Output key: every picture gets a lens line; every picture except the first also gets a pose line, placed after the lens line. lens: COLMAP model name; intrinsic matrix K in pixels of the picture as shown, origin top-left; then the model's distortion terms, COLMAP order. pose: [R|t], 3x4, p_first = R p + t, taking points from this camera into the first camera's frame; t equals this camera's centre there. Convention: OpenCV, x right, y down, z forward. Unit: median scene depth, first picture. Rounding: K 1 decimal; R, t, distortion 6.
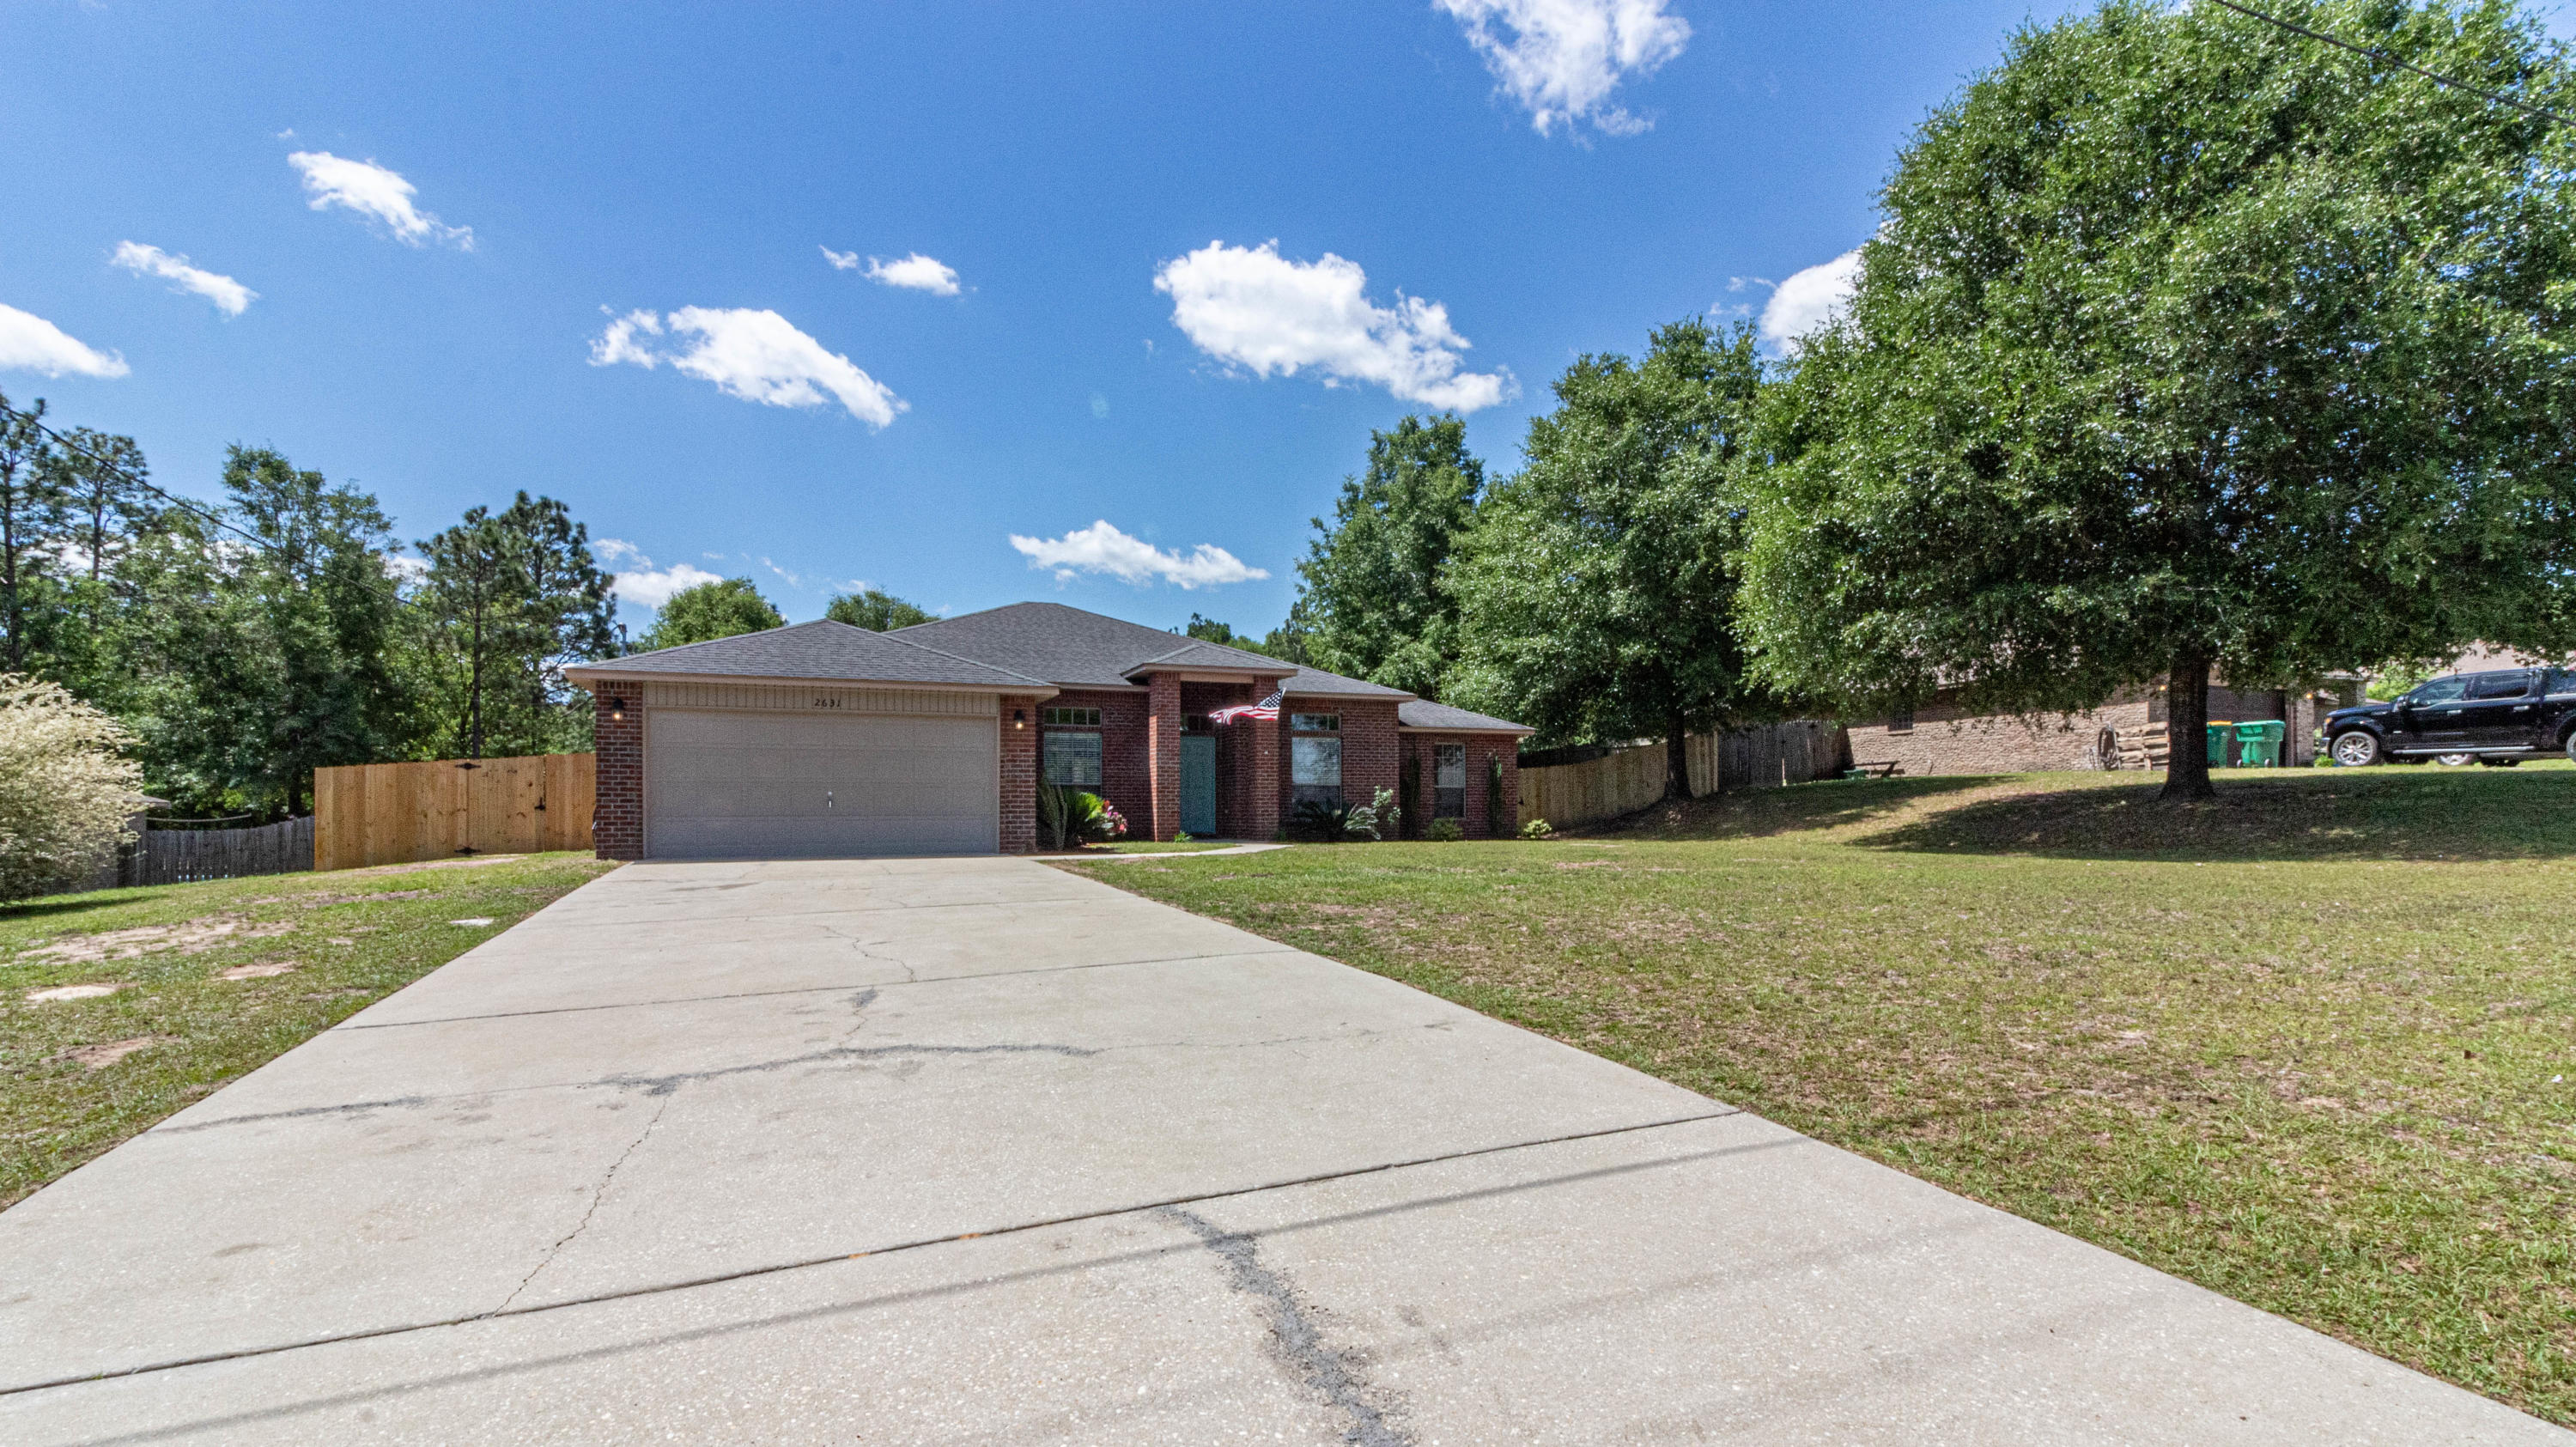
lens RADIAL K [[1227.6, 0, 1257.4], [0, 1227.6, 824.5], [0, 0, 1]] dist [0.003227, 0.014080]
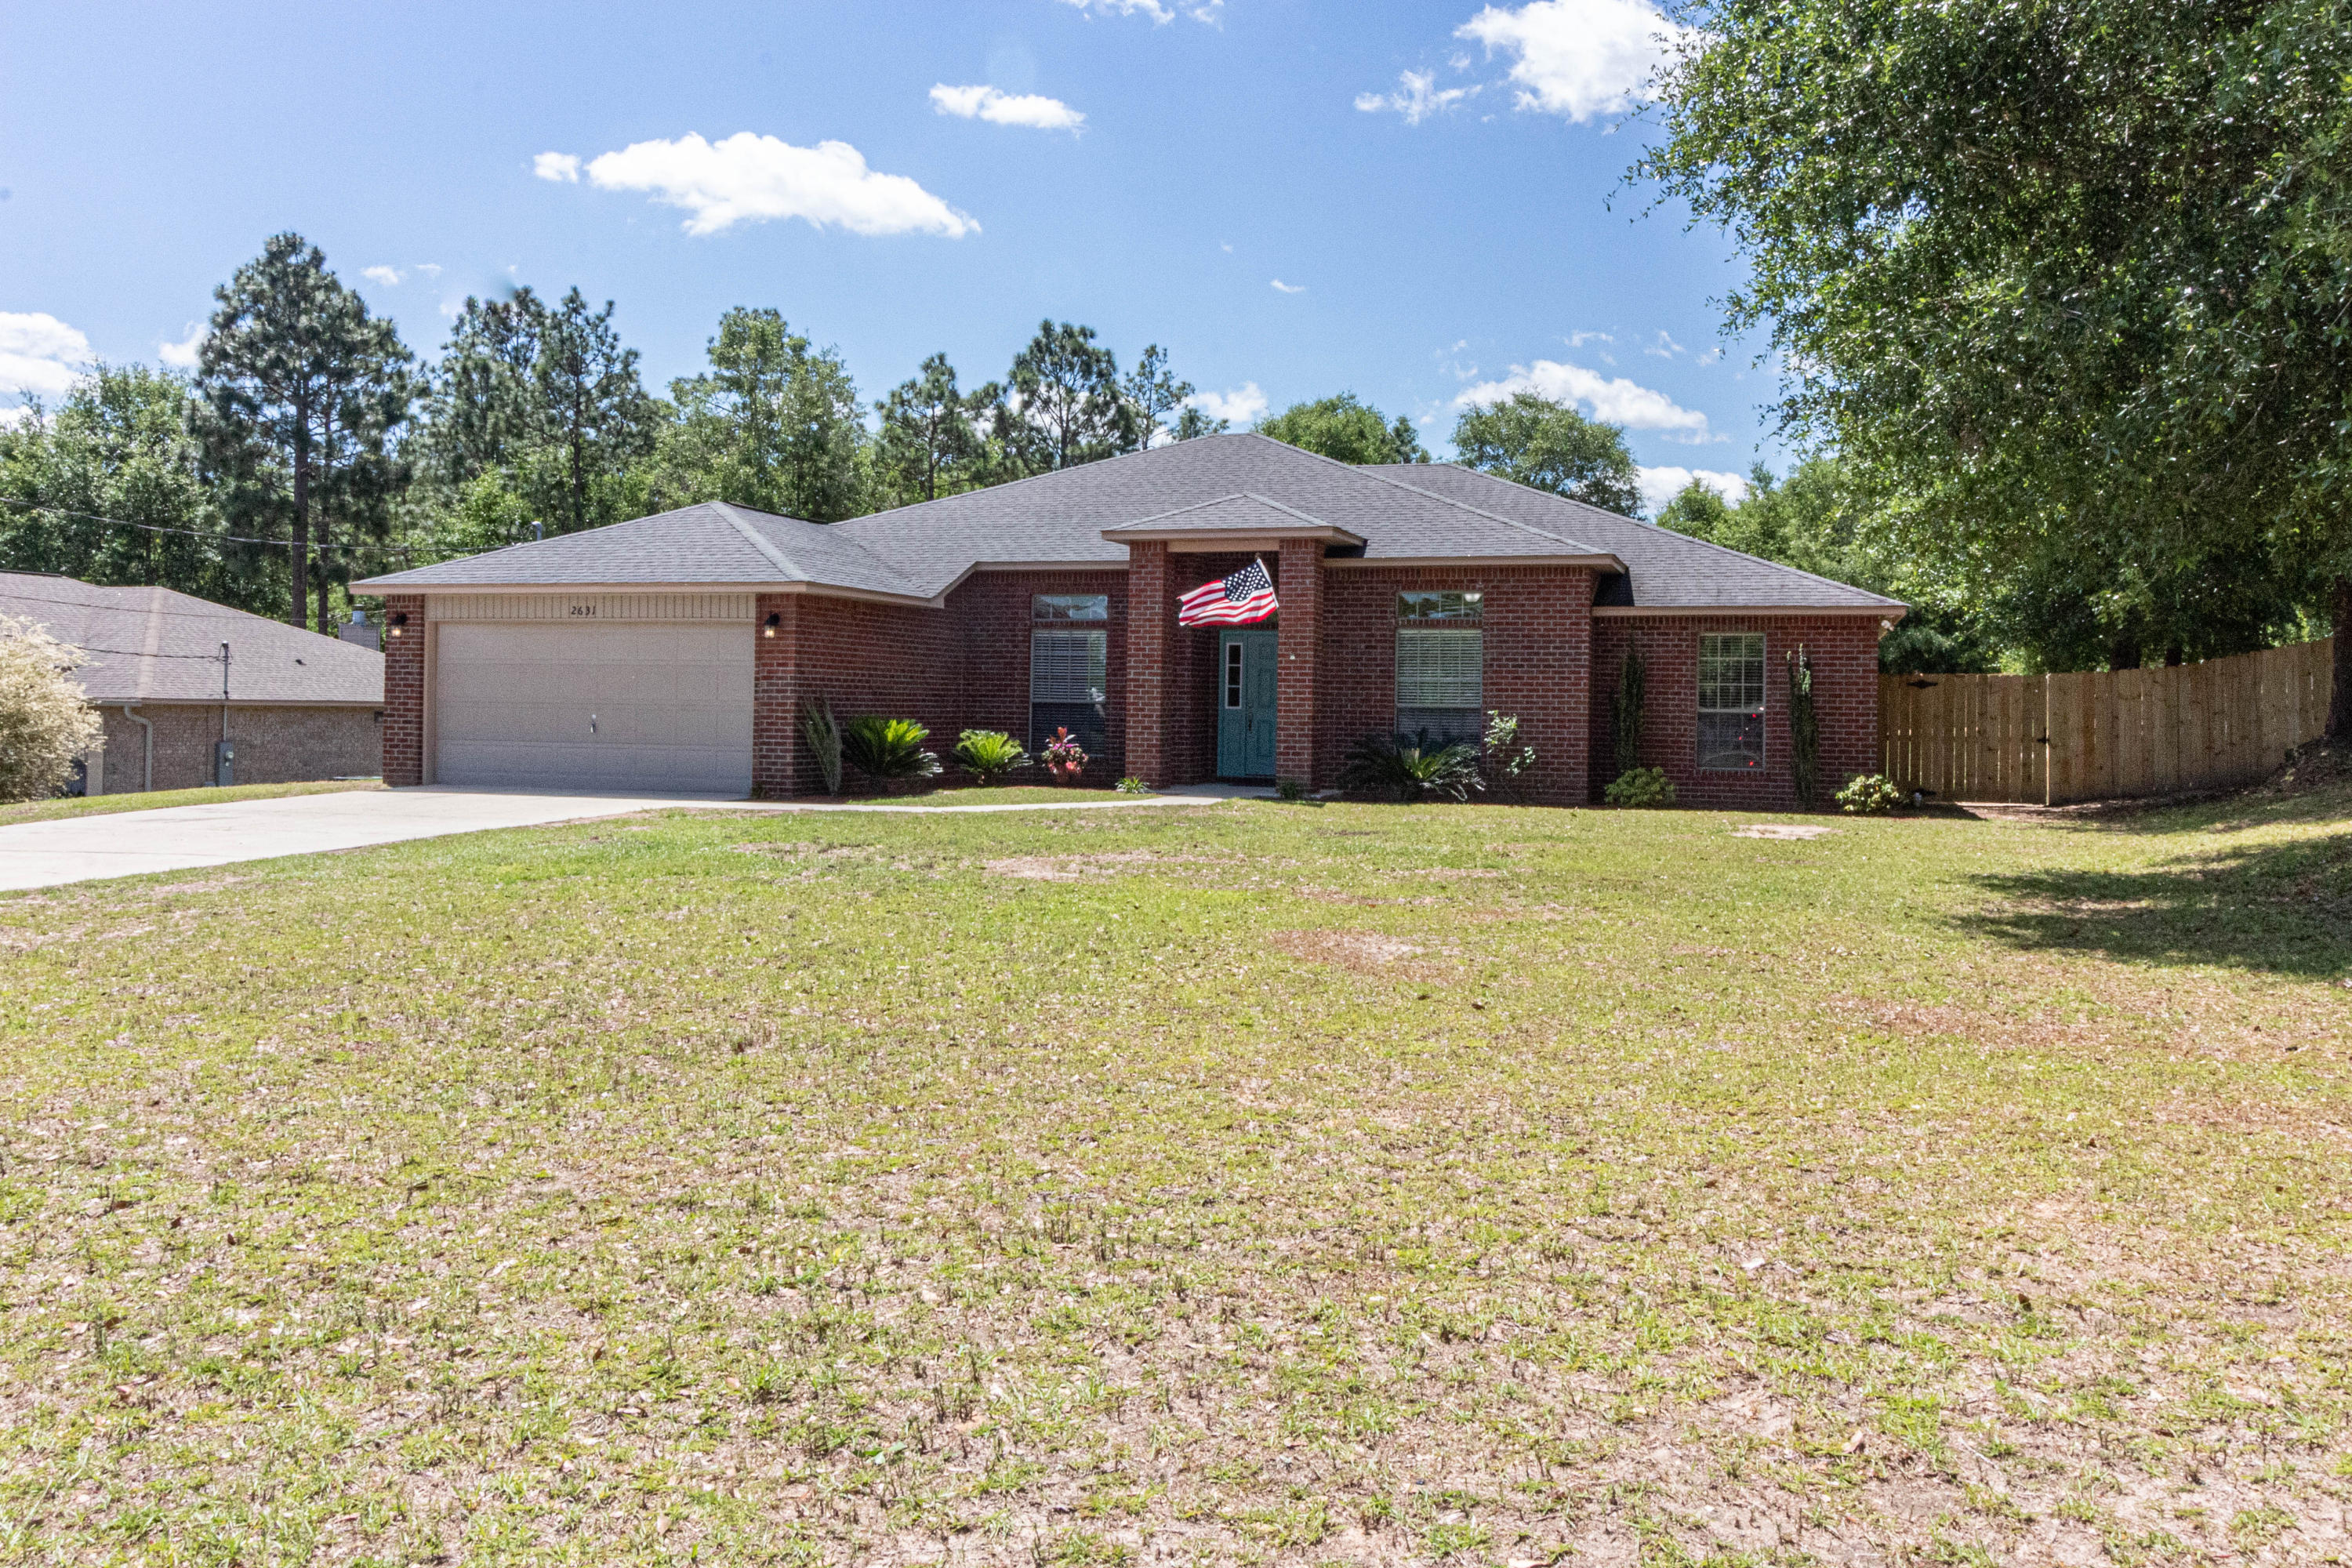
lens RADIAL K [[1804.6, 0, 1140.1], [0, 1804.6, 780.0], [0, 0, 1]] dist [-0.004566, 0.004119]
pose [[0.772161, 0.044614, -0.633859, 0.461246], [-0.022599, 0.998829, 0.042772, -0.027465], [0.635025, -0.018702, 0.772265, 0.180107]]
